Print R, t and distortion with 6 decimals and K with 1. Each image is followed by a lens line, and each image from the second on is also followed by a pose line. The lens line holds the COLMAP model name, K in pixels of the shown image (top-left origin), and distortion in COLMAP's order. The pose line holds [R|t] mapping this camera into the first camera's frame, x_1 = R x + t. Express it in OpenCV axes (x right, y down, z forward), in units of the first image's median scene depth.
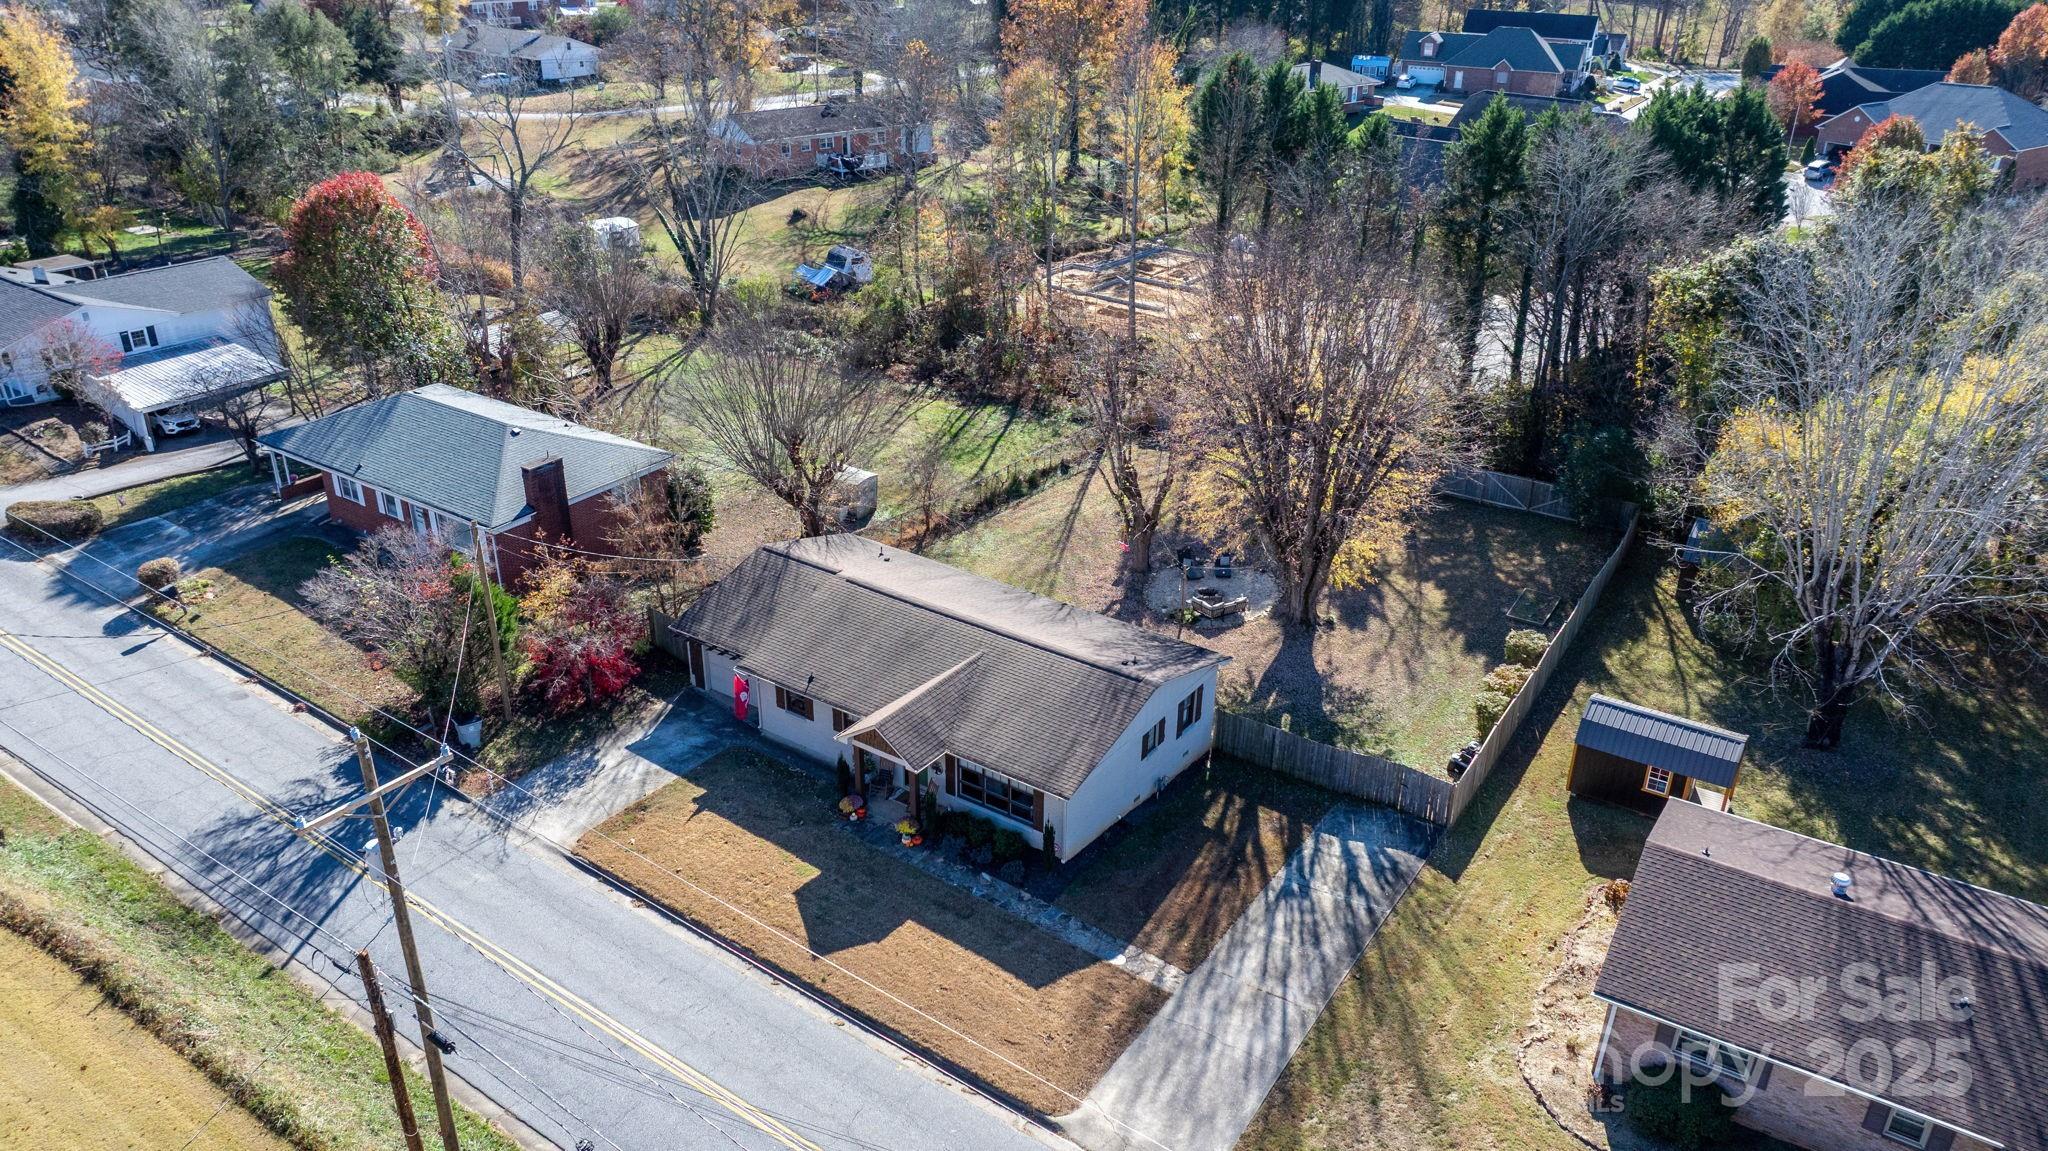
lens RADIAL K [[1409.2, 0, 1024.0], [0, 1409.2, 575.5], [0, 0, 1]] dist [0.004785, 0.000879]
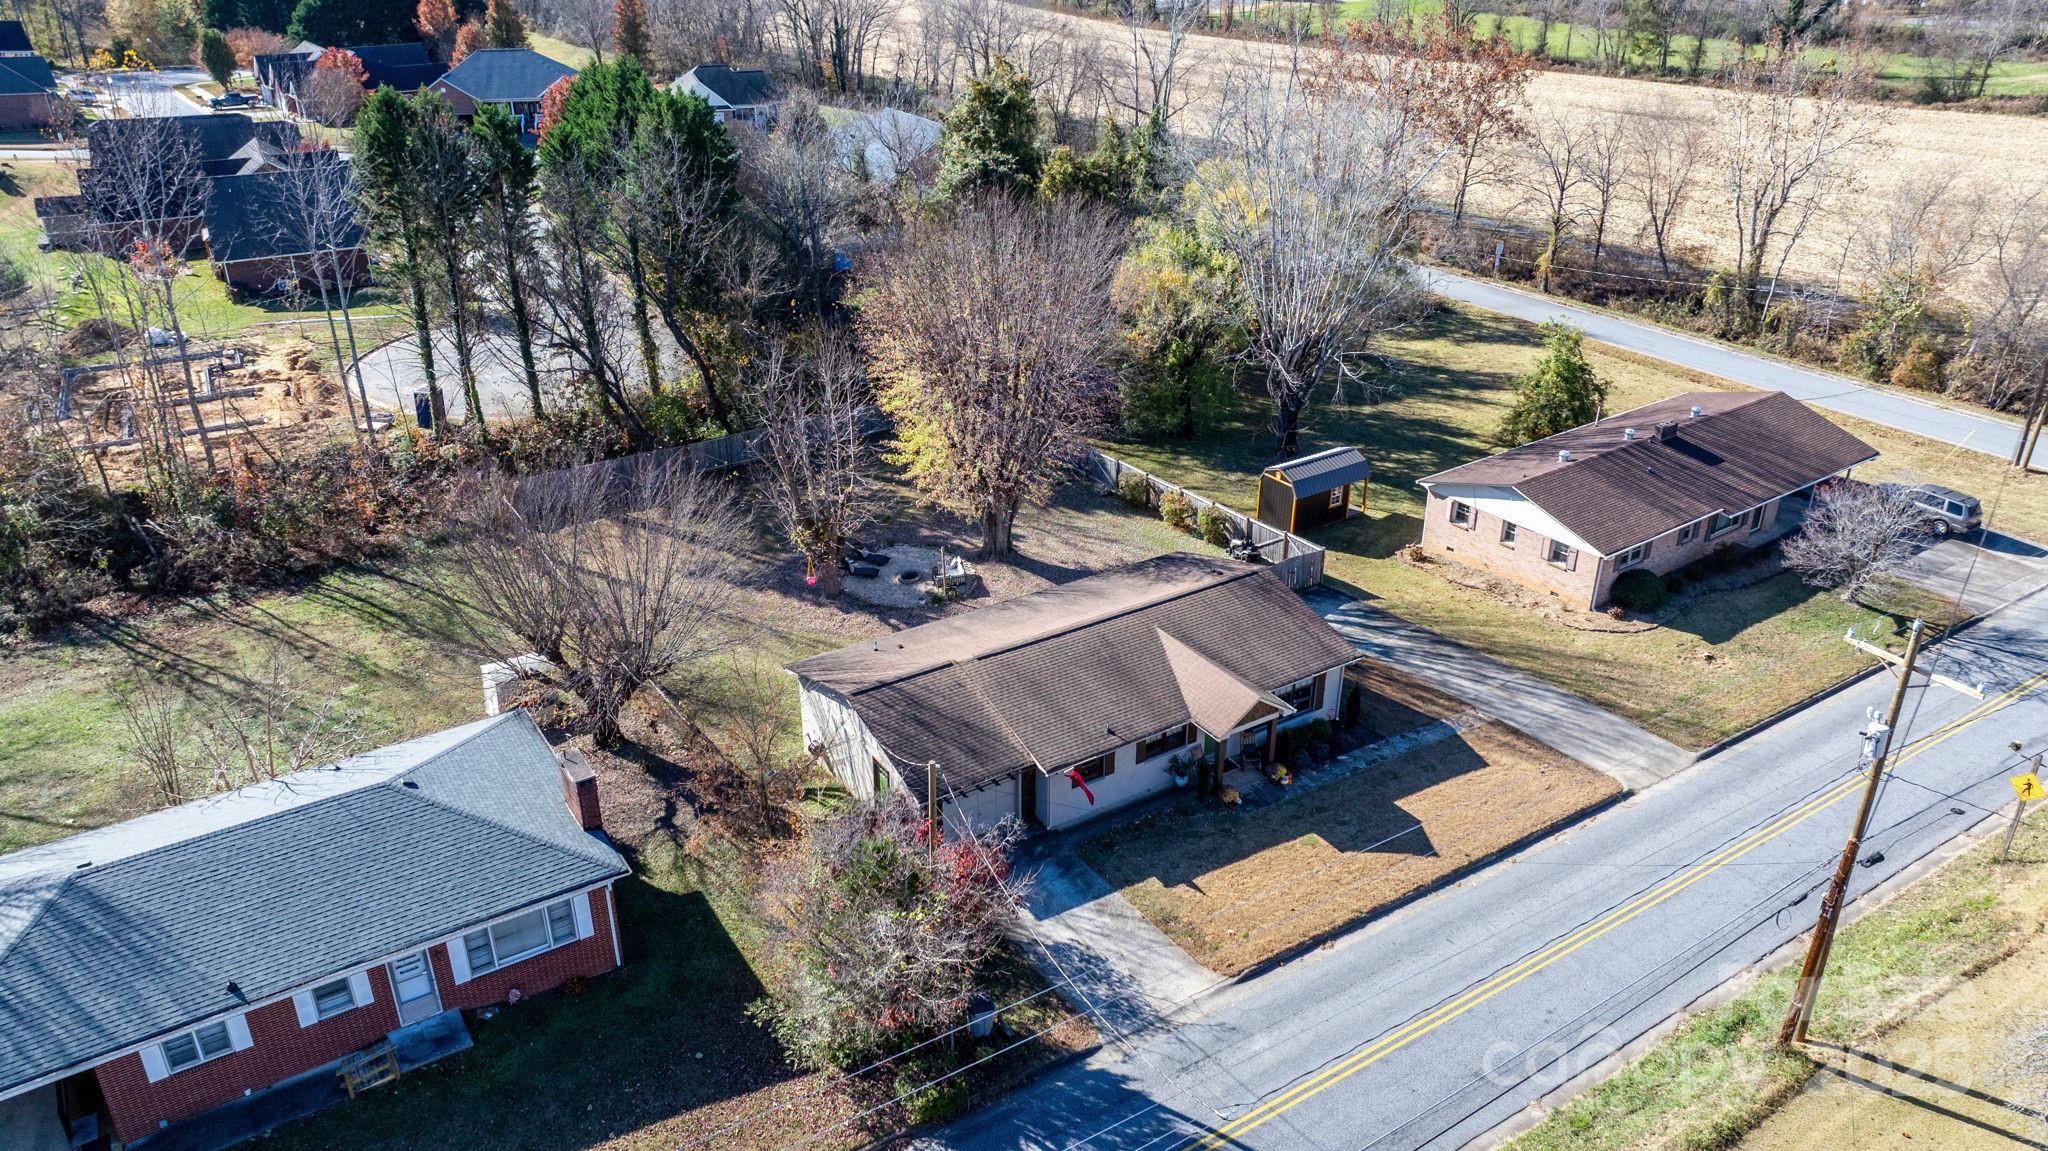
lens RADIAL K [[1443.5, 0, 1024.0], [0, 1443.5, 575.5], [0, 0, 1]] dist [-0.006835, -0.002192]
pose [[0.384583, -0.416994, 0.823536, -0.717819], [0.411318, 0.876100, 0.251528, -0.222657], [-0.826386, 0.242002, 0.508451, 0.400678]]
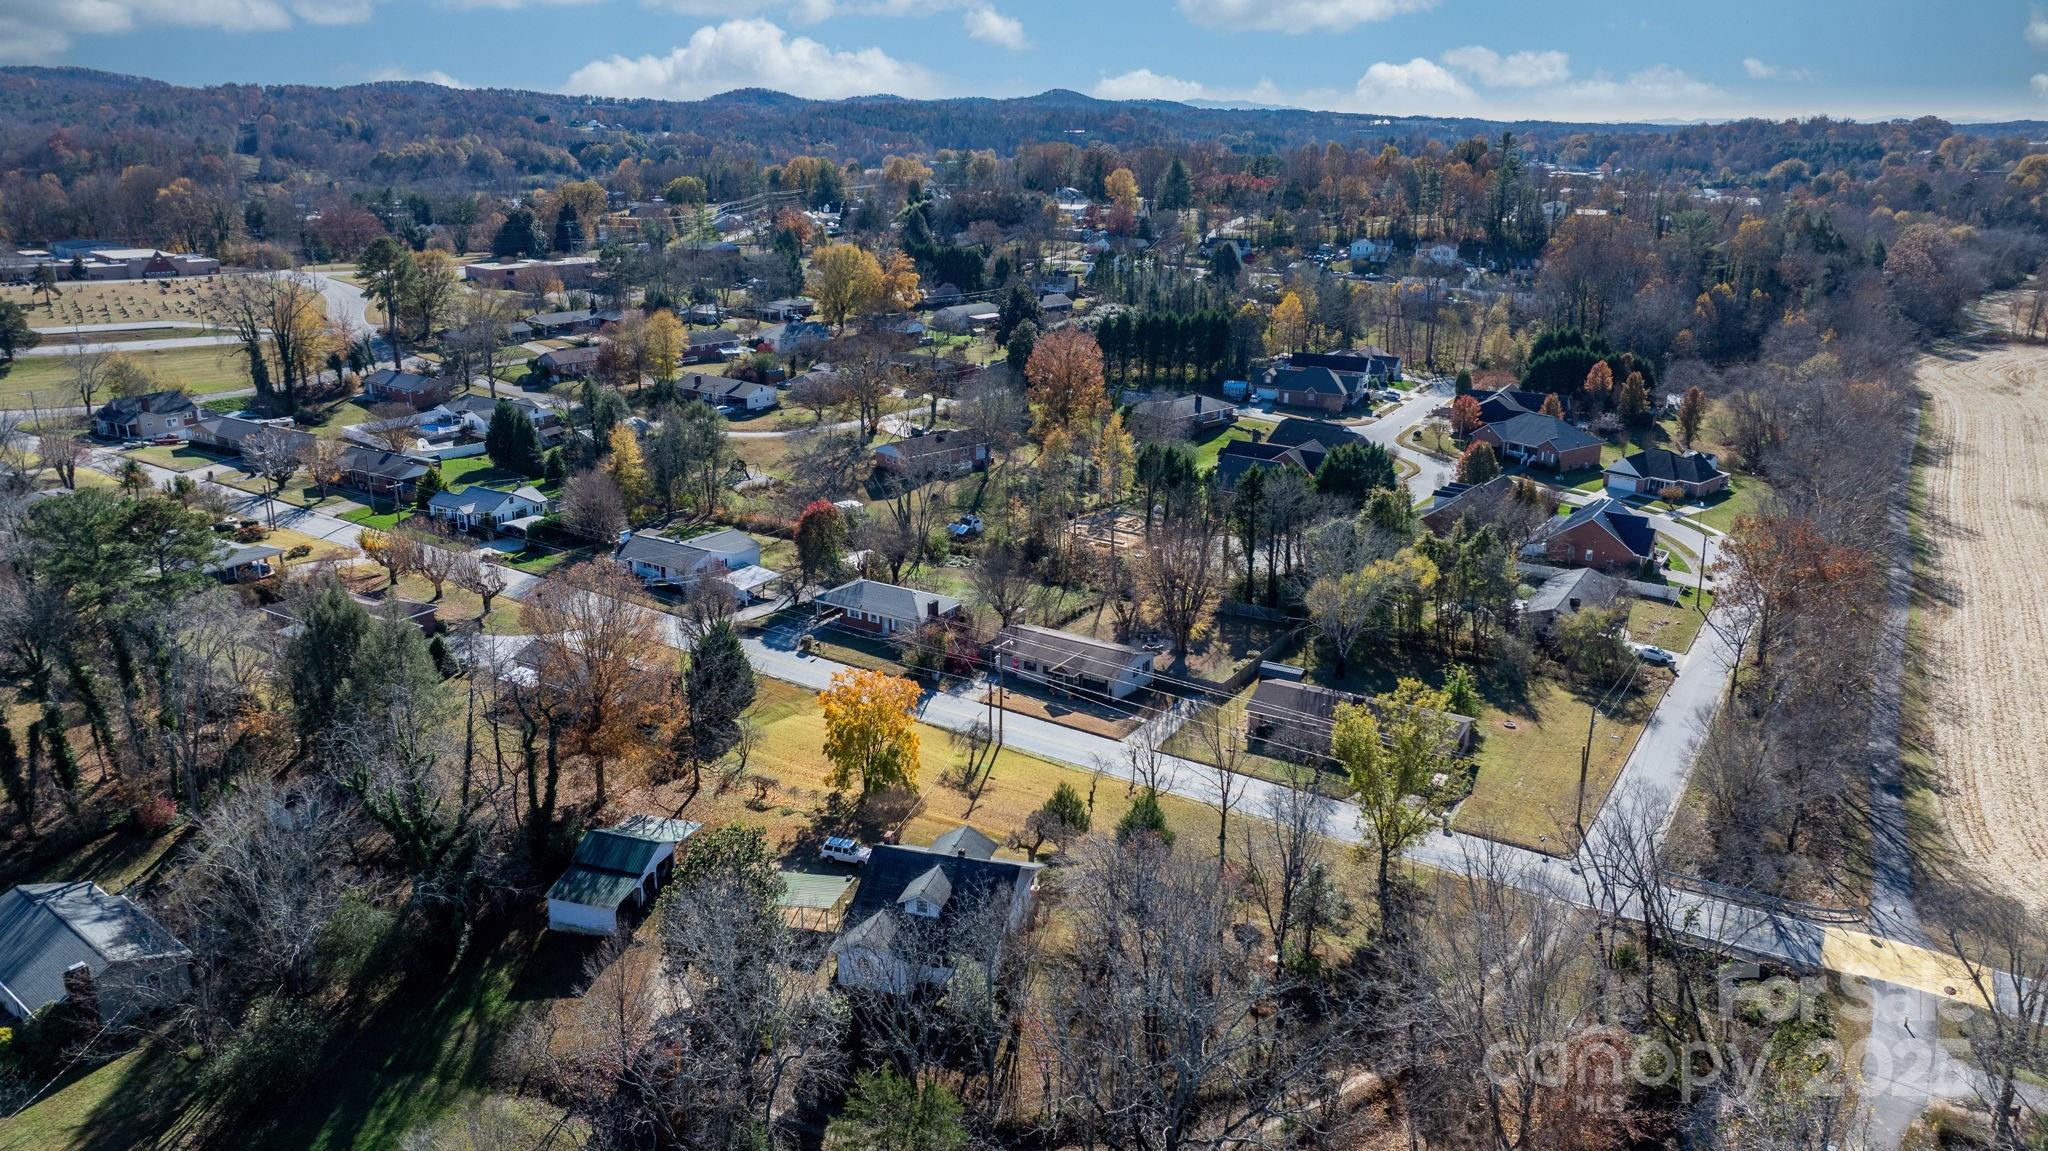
lens RADIAL K [[1409.2, 0, 1024.0], [0, 1409.2, 575.5], [0, 0, 1]] dist [0.004785, 0.000879]
pose [[0.998745, -0.016300, 0.047352, -0.263782], [0.023077, 0.988972, -0.146296, 0.292701], [-0.044445, 0.147206, 0.988107, -1.892119]]
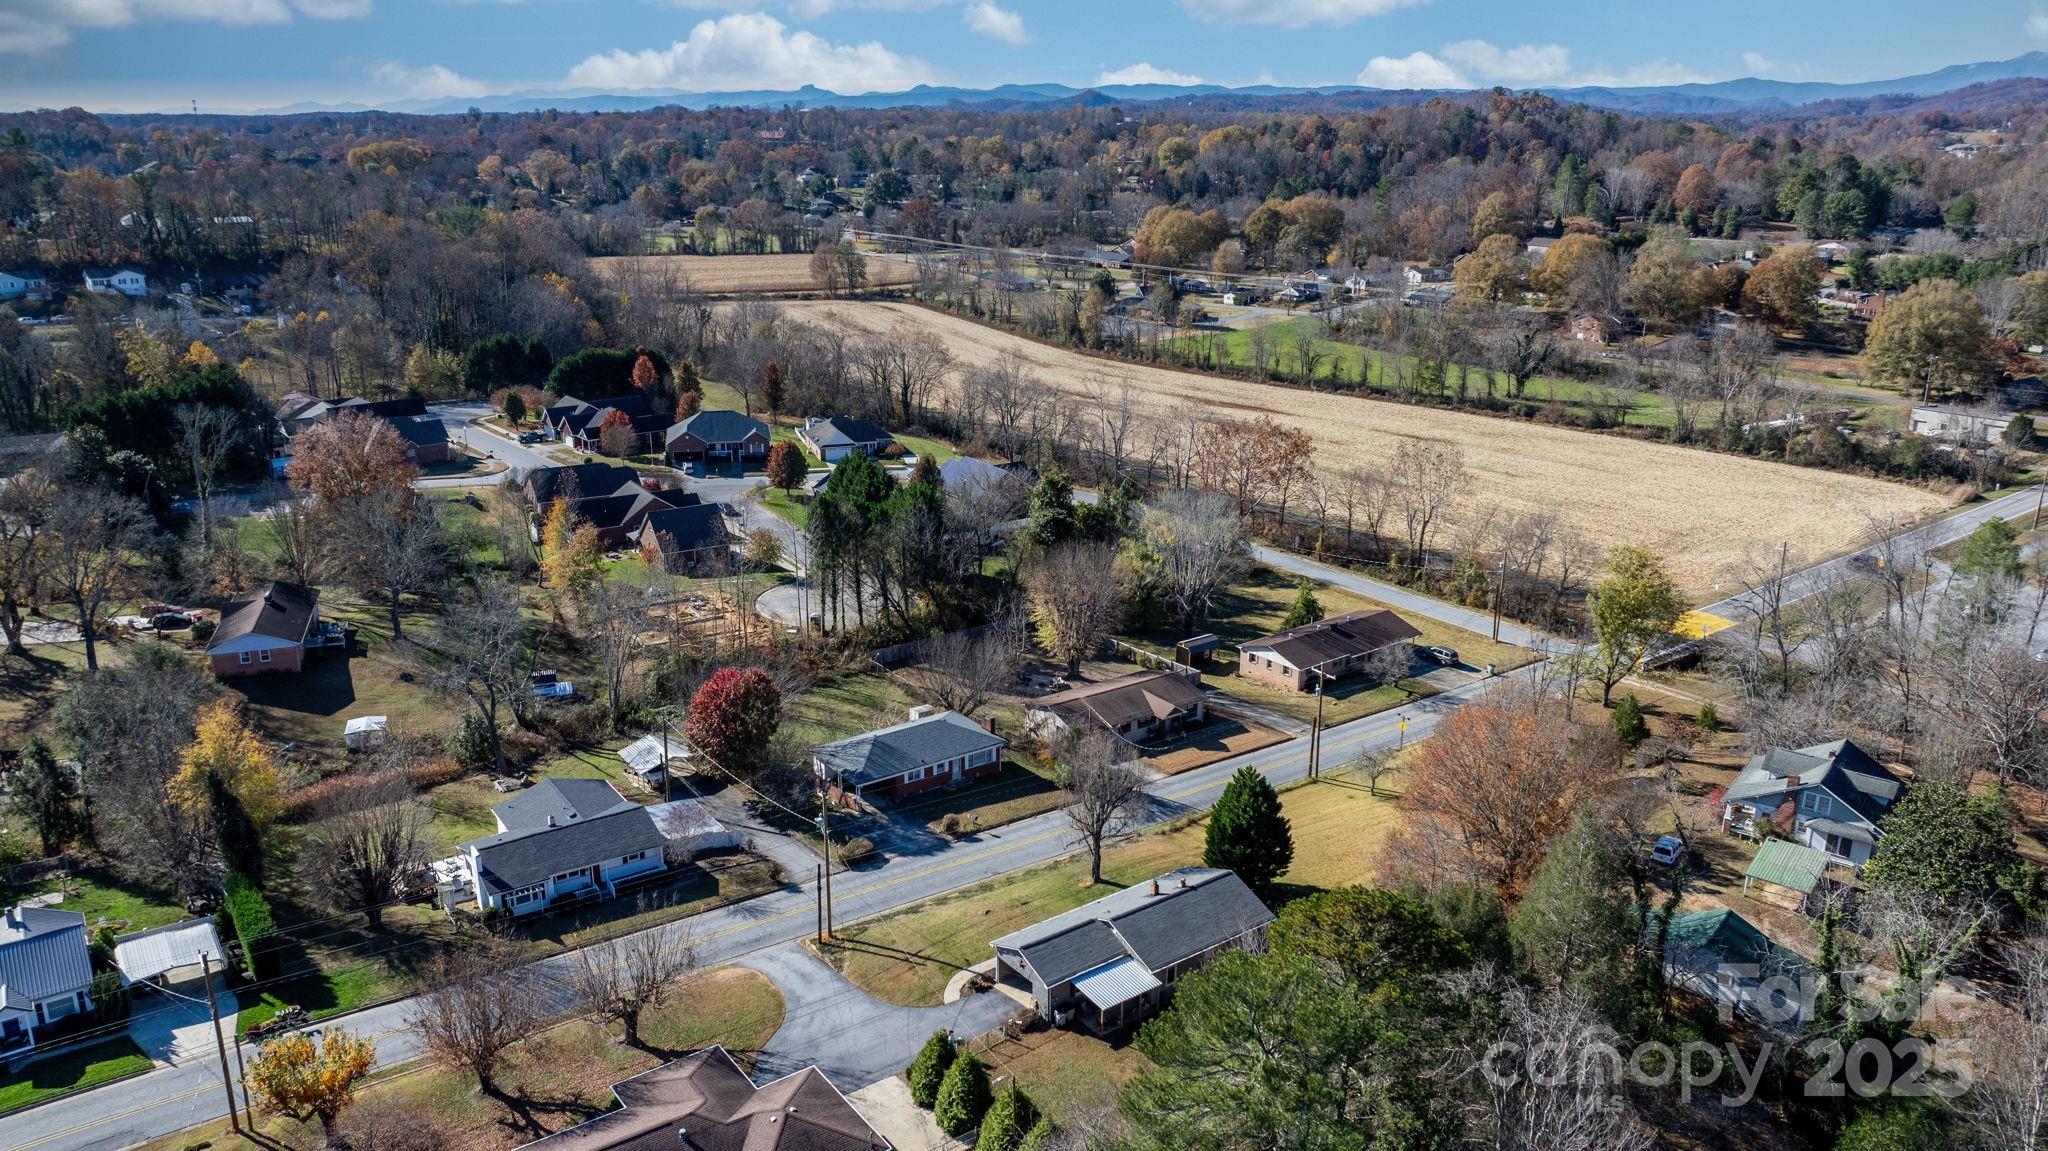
lens RADIAL K [[1443.5, 0, 1024.0], [0, 1443.5, 575.5], [0, 0, 1]] dist [-0.006835, -0.002192]
pose [[0.341605, -0.288963, 0.894319, -2.285170], [0.414288, 0.900422, 0.132689, -0.555666], [-0.843606, 0.325178, 0.427303, -0.202439]]
